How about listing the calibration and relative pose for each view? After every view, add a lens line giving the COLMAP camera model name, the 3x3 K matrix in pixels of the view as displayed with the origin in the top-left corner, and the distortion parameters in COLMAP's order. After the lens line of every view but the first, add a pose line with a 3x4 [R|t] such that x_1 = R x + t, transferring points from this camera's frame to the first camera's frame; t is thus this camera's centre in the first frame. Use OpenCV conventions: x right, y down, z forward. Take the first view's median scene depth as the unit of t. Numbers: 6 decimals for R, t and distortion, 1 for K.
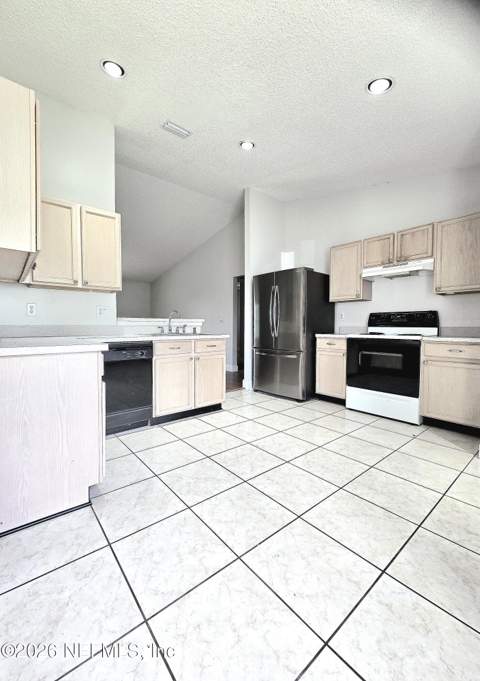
lens RADIAL K [[277.4, 0, 235.6], [0, 277.4, 335.7], [0, 0, 1]] dist [0.003154, 0.000079]
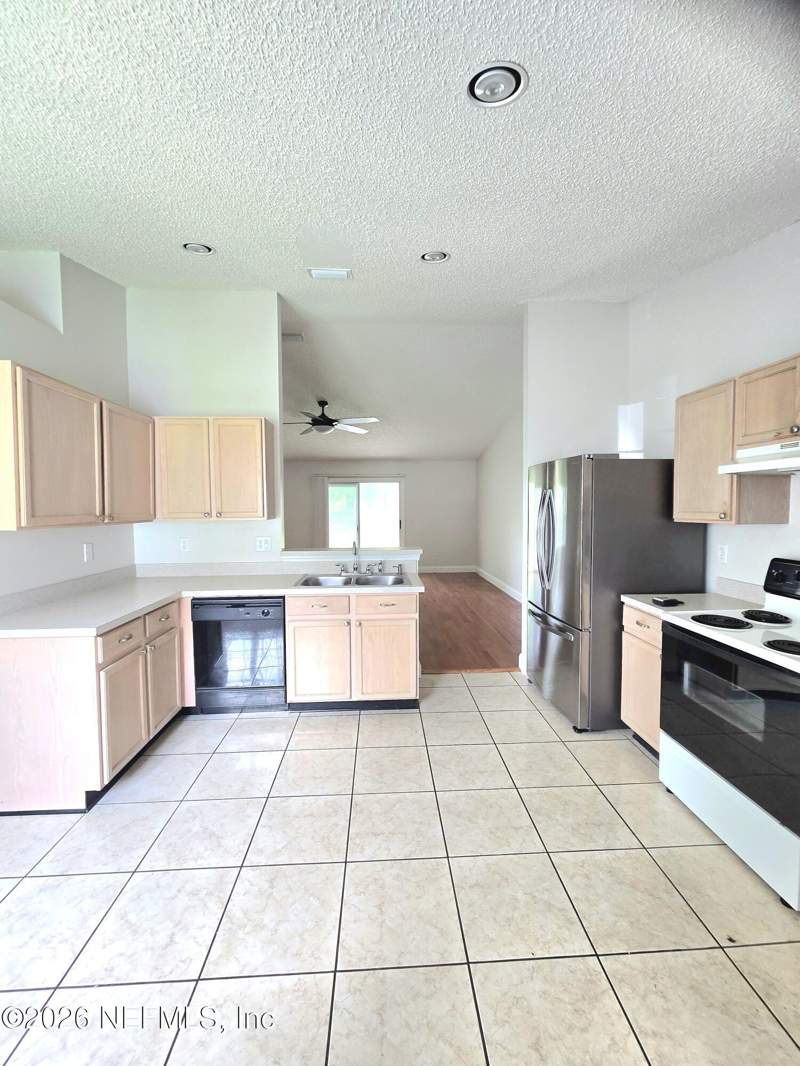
lens RADIAL K [[438.5, 0, 402.8], [0, 438.5, 532.2], [0, 0, 1]] dist [-0.003797, 0.000596]
pose [[0.810569, 0.029275, -0.584911, 0.460501], [-0.015982, 0.999484, 0.027877, -0.137625], [0.585425, -0.013248, 0.810618, 0.218489]]
